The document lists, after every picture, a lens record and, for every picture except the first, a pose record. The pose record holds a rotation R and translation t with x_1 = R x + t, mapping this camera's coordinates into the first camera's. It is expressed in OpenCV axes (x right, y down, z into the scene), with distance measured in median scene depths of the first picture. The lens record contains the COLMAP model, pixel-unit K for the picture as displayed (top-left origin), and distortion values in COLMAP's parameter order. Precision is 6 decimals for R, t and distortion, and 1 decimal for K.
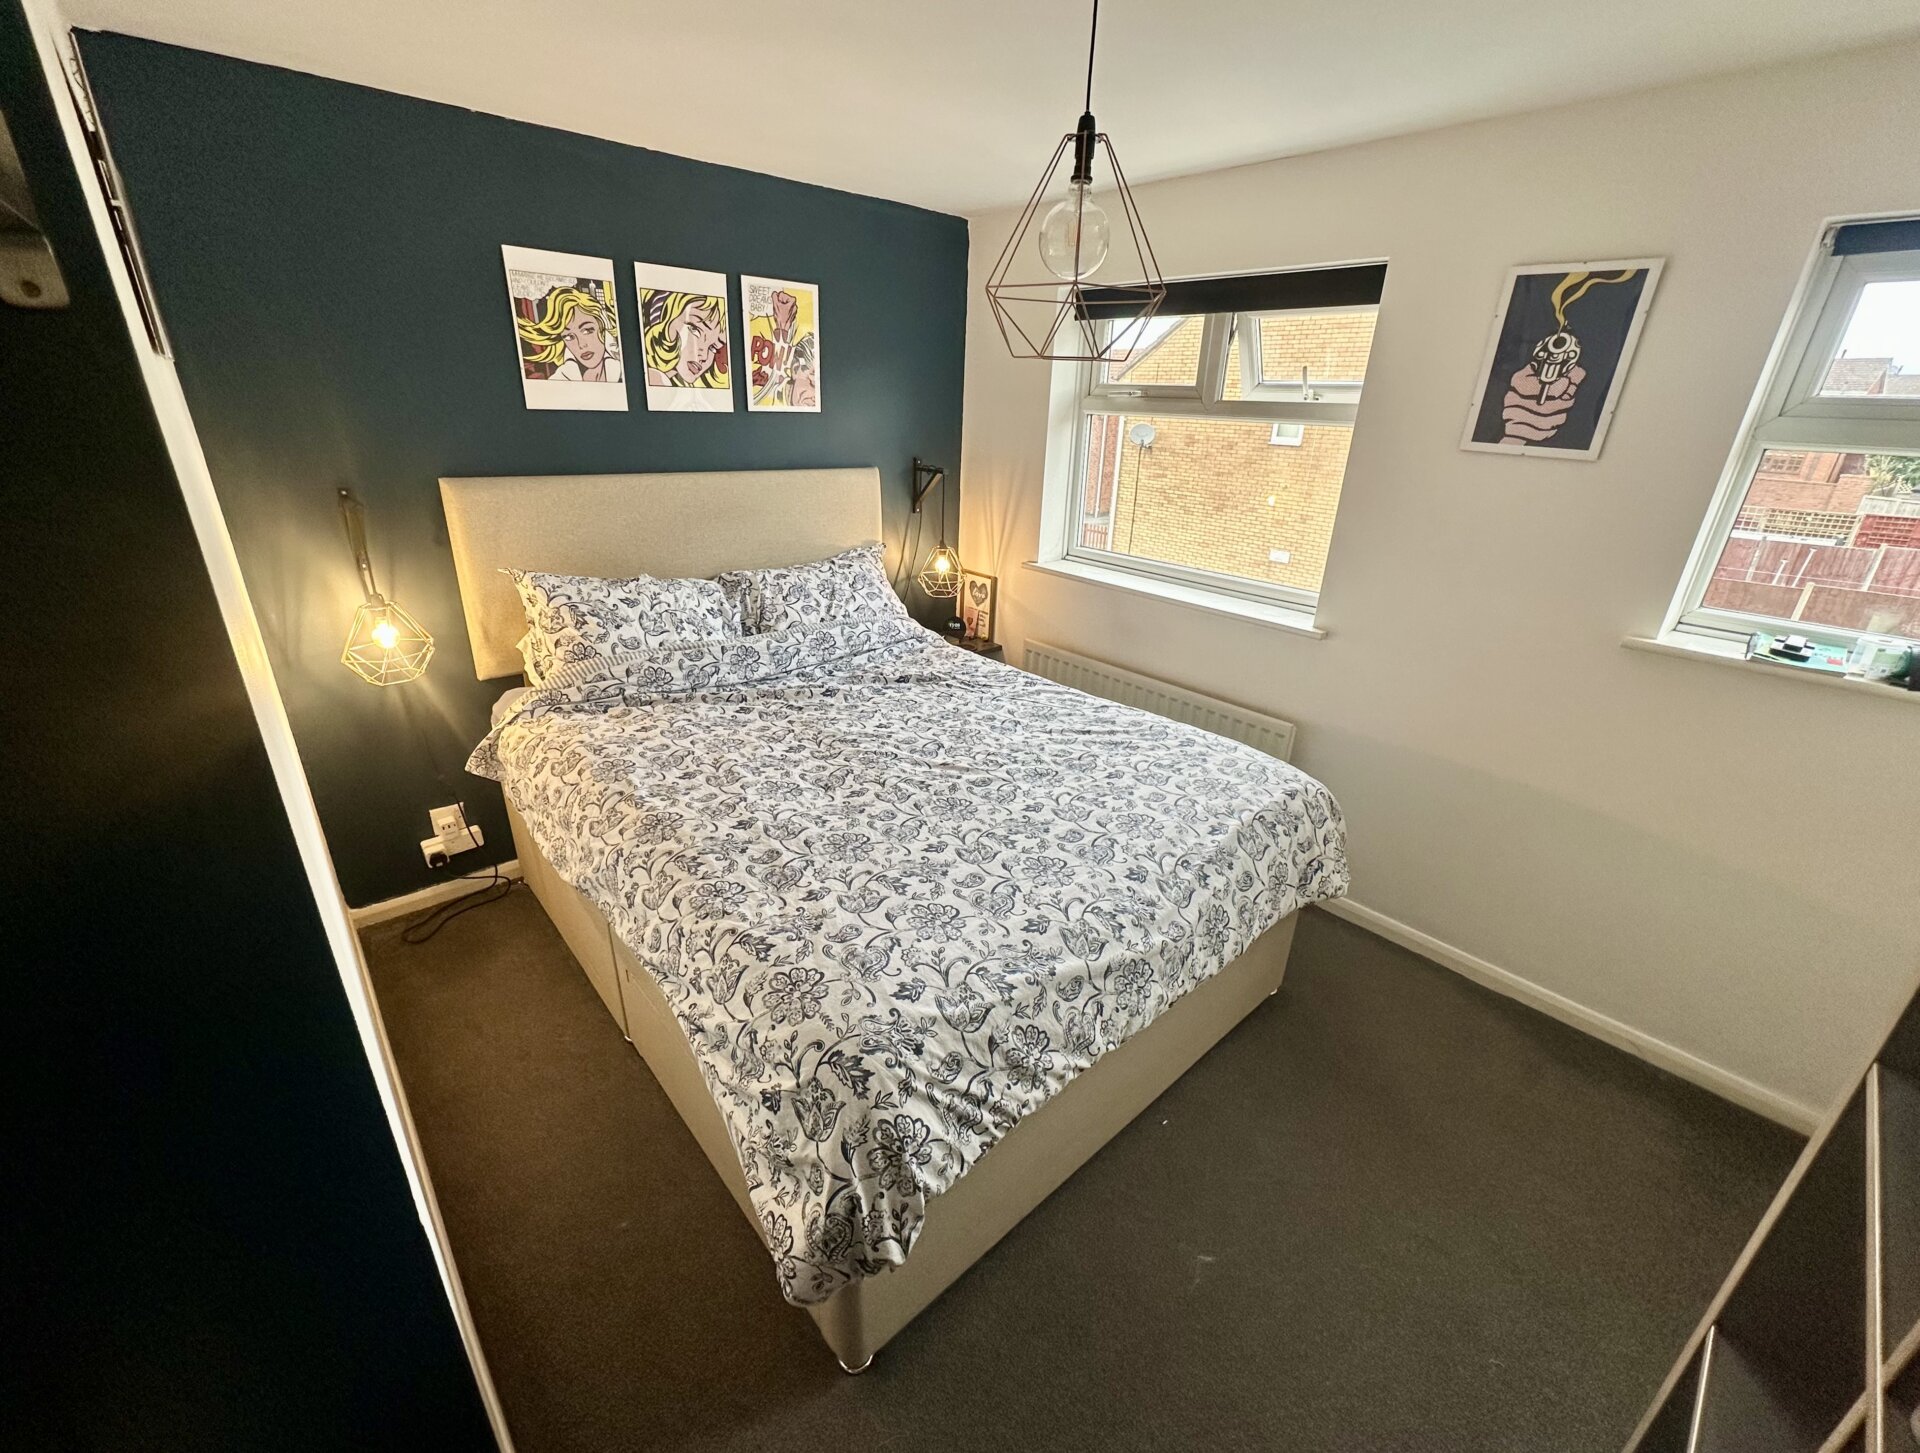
lens RADIAL K [[786.3, 0, 960.4], [0, 786.3, 717.3], [0, 0, 1]] dist [-0.002674, -0.000059]
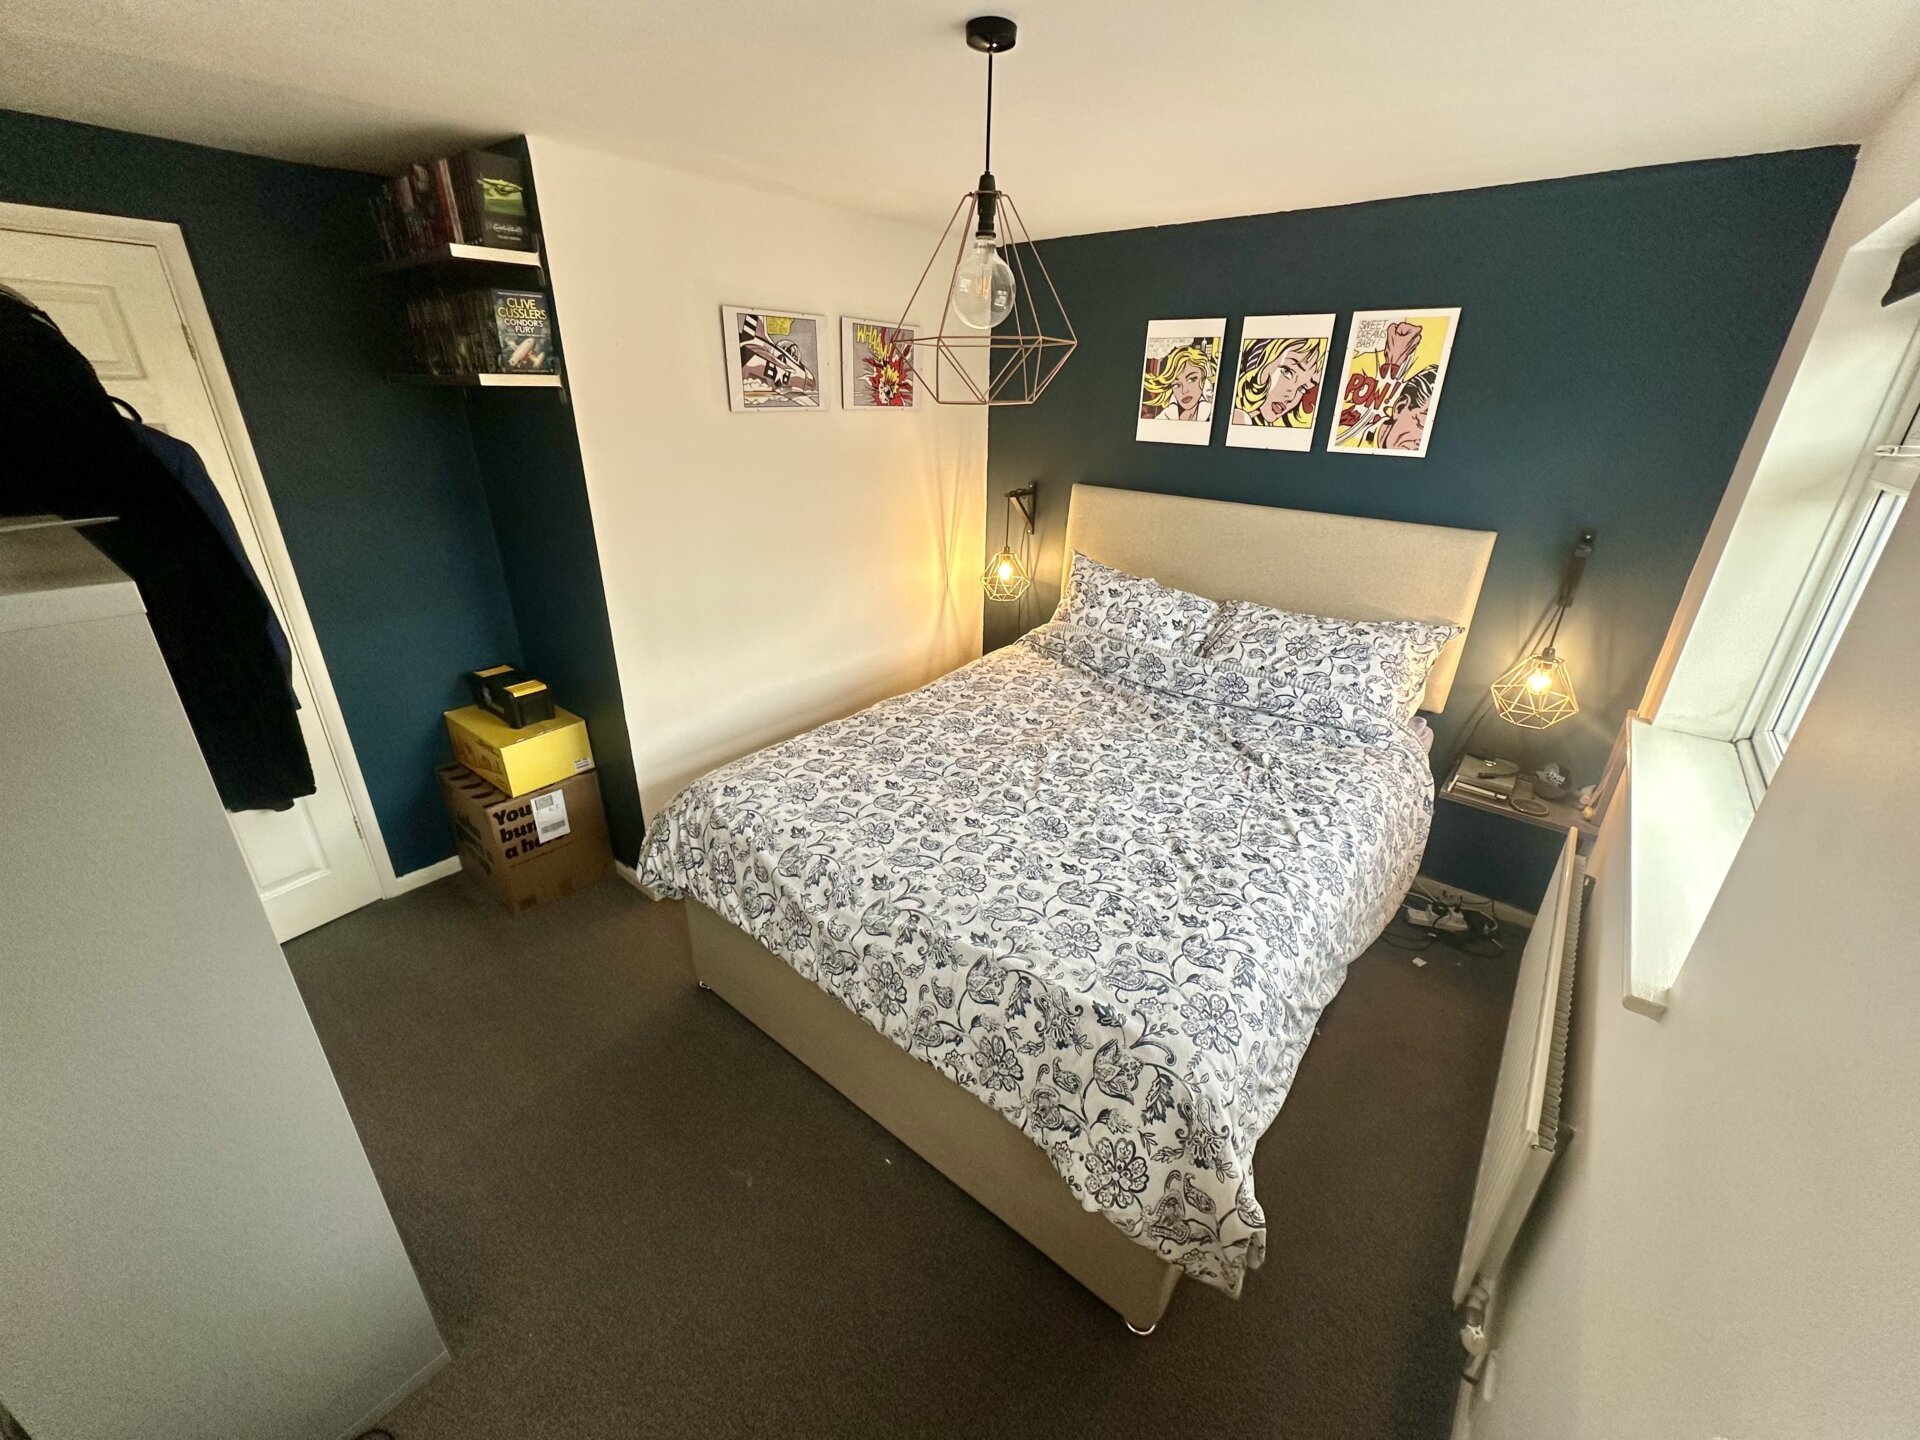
lens RADIAL K [[765.5, 0, 964.8], [0, 765.5, 720.2], [0, 0, 1]] dist [-0.000674, 0.001393]
pose [[0.158691, 0.365501, -0.917184, 0.738011], [-0.387608, 0.877438, 0.282599, -0.219257], [0.908062, 0.310661, 0.280913, 0.492432]]
